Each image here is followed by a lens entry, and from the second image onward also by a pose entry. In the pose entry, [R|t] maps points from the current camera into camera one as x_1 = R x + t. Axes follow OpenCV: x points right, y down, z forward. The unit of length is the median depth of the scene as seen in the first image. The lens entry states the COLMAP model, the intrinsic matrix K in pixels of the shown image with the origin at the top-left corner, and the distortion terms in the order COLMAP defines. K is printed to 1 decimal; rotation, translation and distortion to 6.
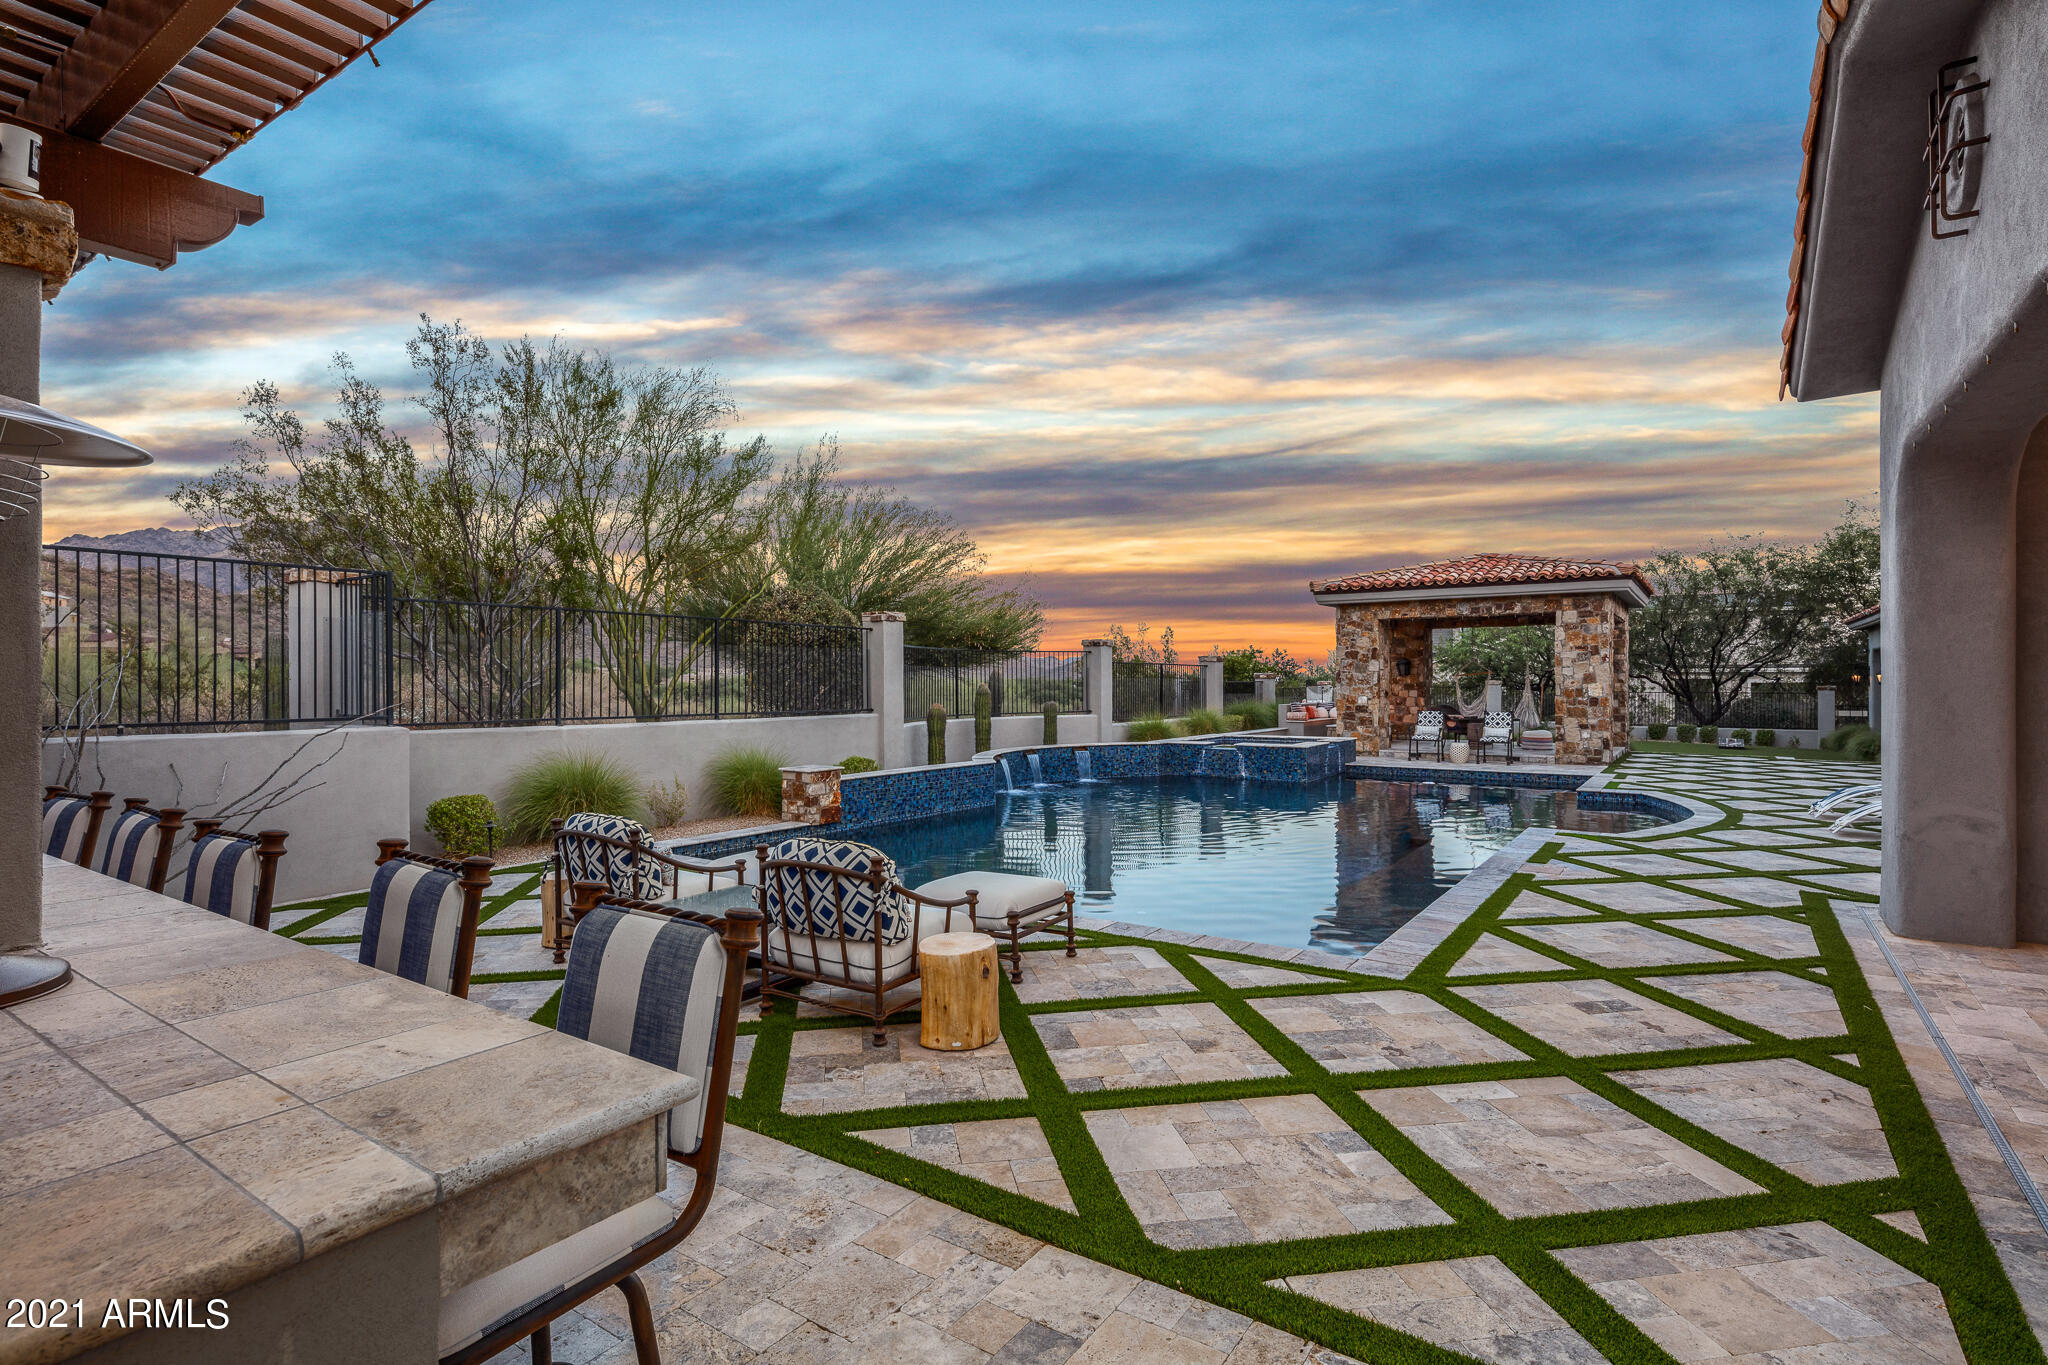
lens RADIAL K [[997.6, 0, 1035.2], [0, 997.6, 680.1], [0, 0, 1]] dist [0.000138, -0.000719]
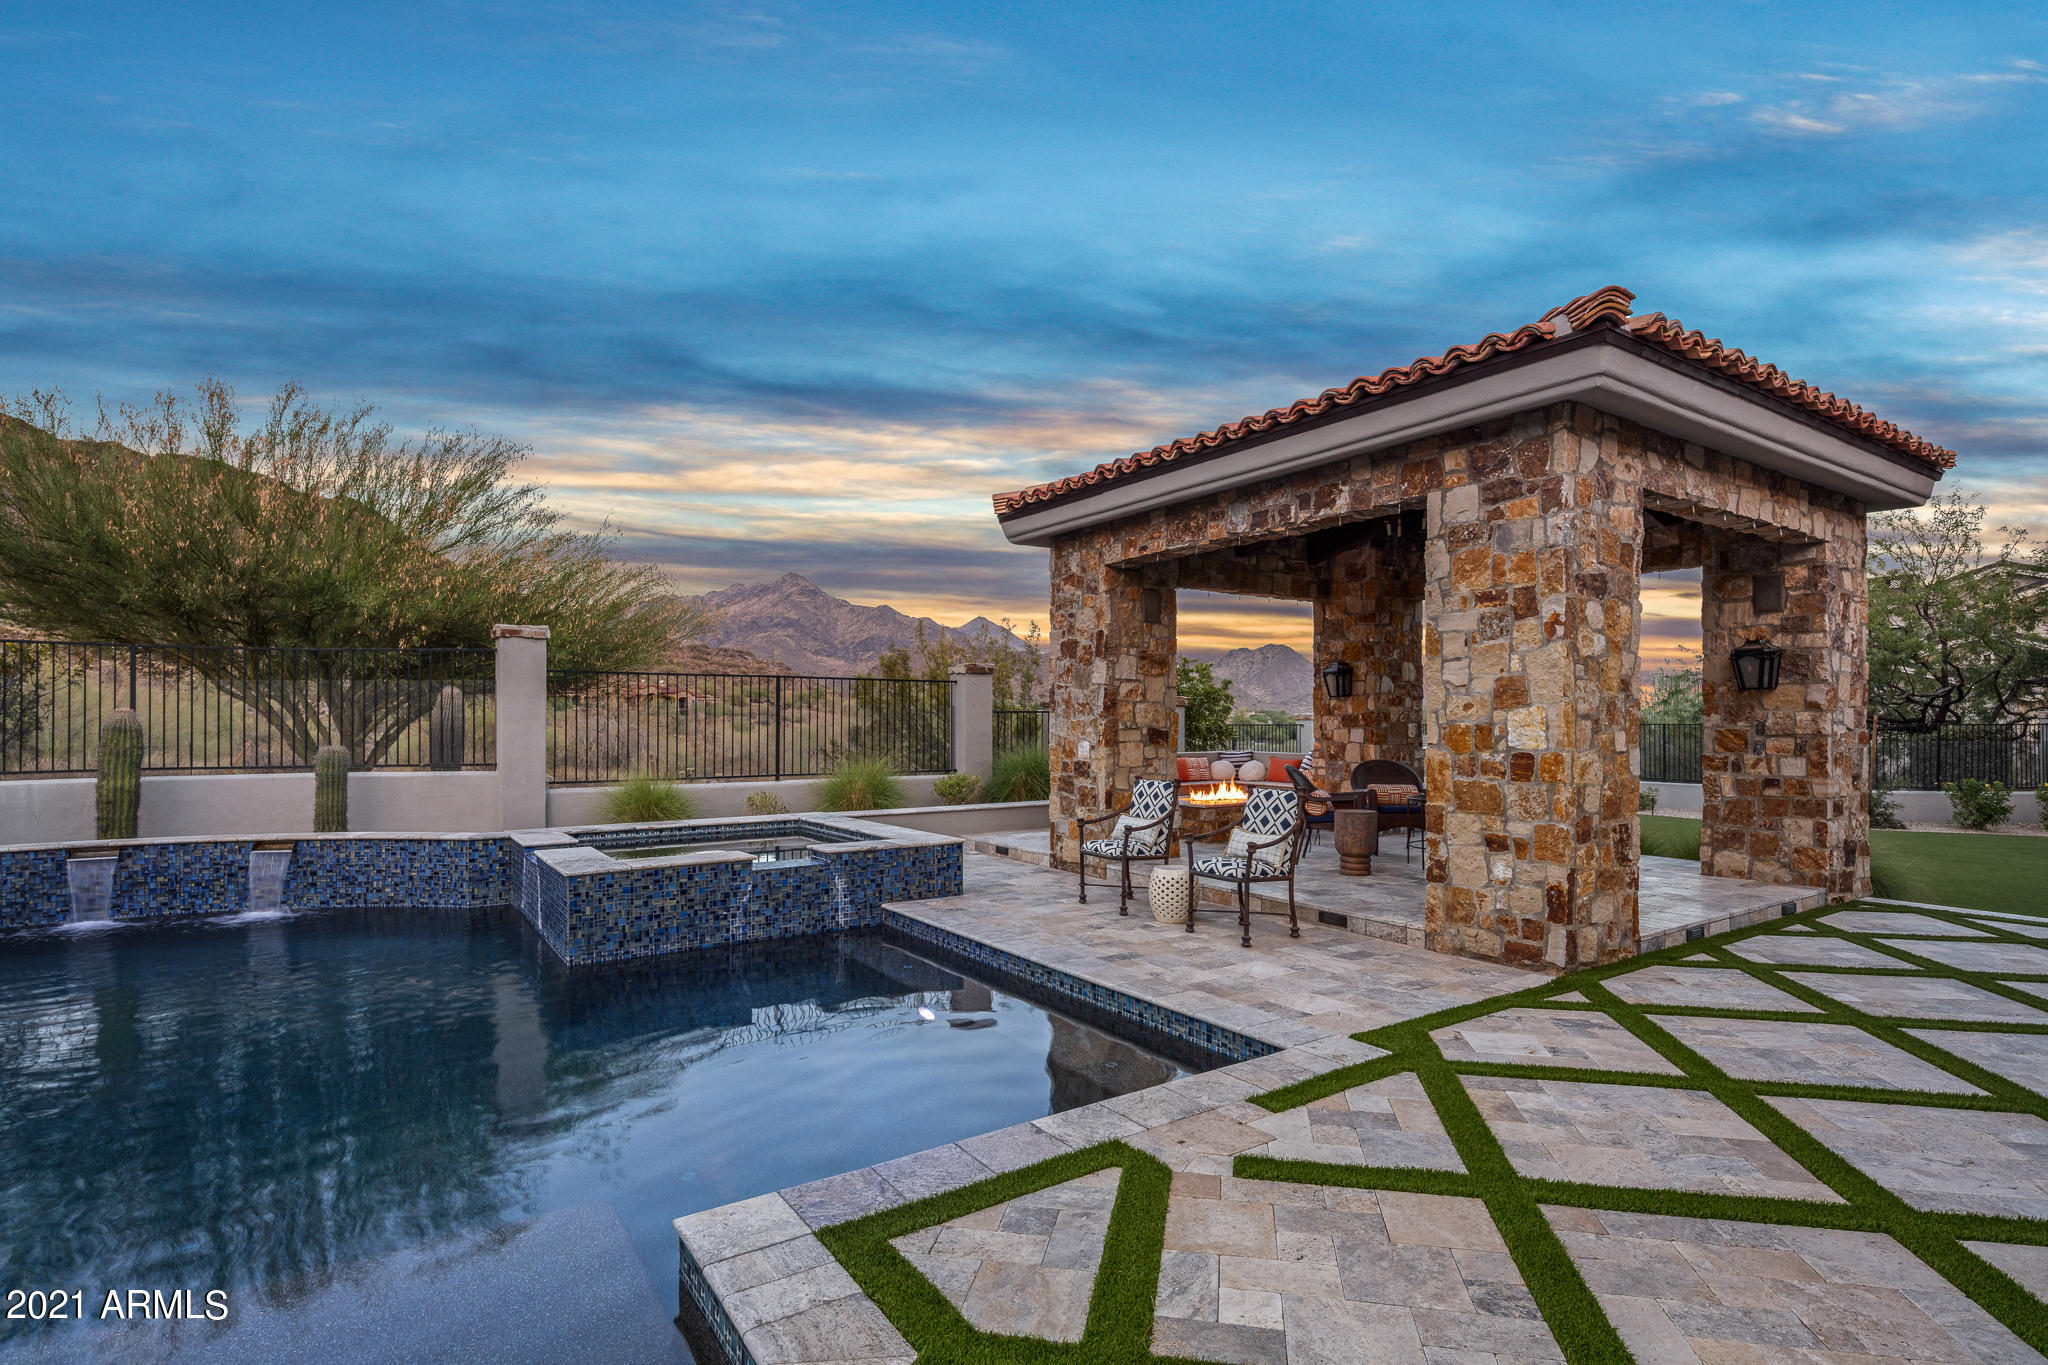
lens RADIAL K [[995.5, 0, 1030.2], [0, 995.5, 714.5], [0, 0, 1]] dist [-0.001555, -0.000257]
pose [[0.929029, -0.000058, -0.370008, 0.524729], [-0.000390, 0.999999, -0.001137, 0.005663], [0.370008, 0.001201, 0.929028, 0.642811]]
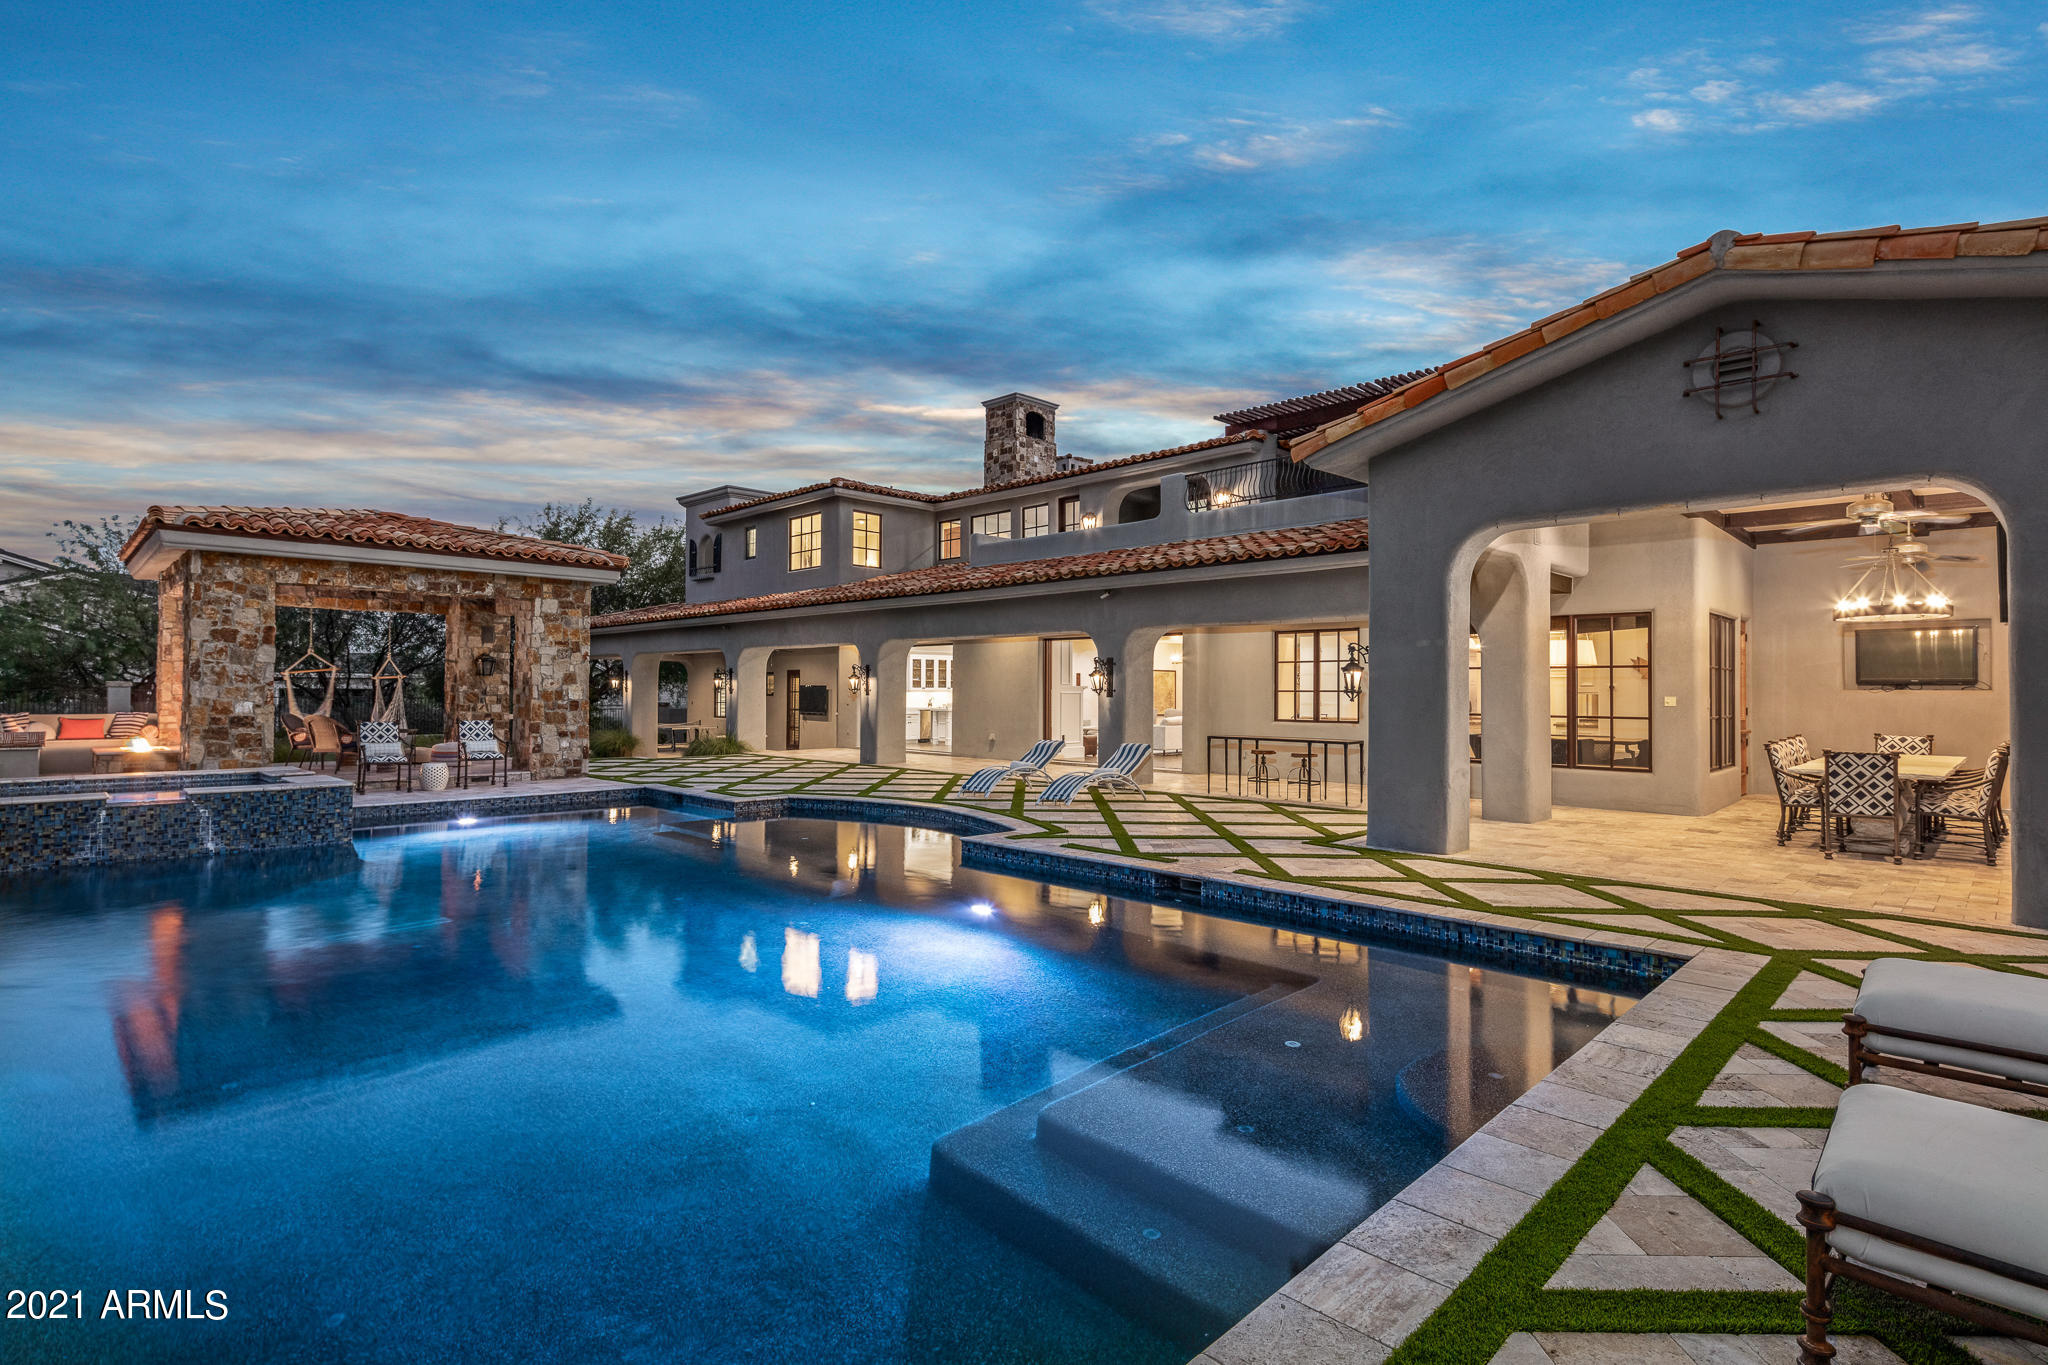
lens RADIAL K [[997.6, 0, 1035.2], [0, 997.6, 680.1], [0, 0, 1]] dist [0.000138, -0.000719]
pose [[0.177629, 0.014468, 0.983991, -0.229328], [-0.009262, 0.999872, -0.013029, 0.006933], [-0.984054, -0.006799, 0.177740, 0.438509]]
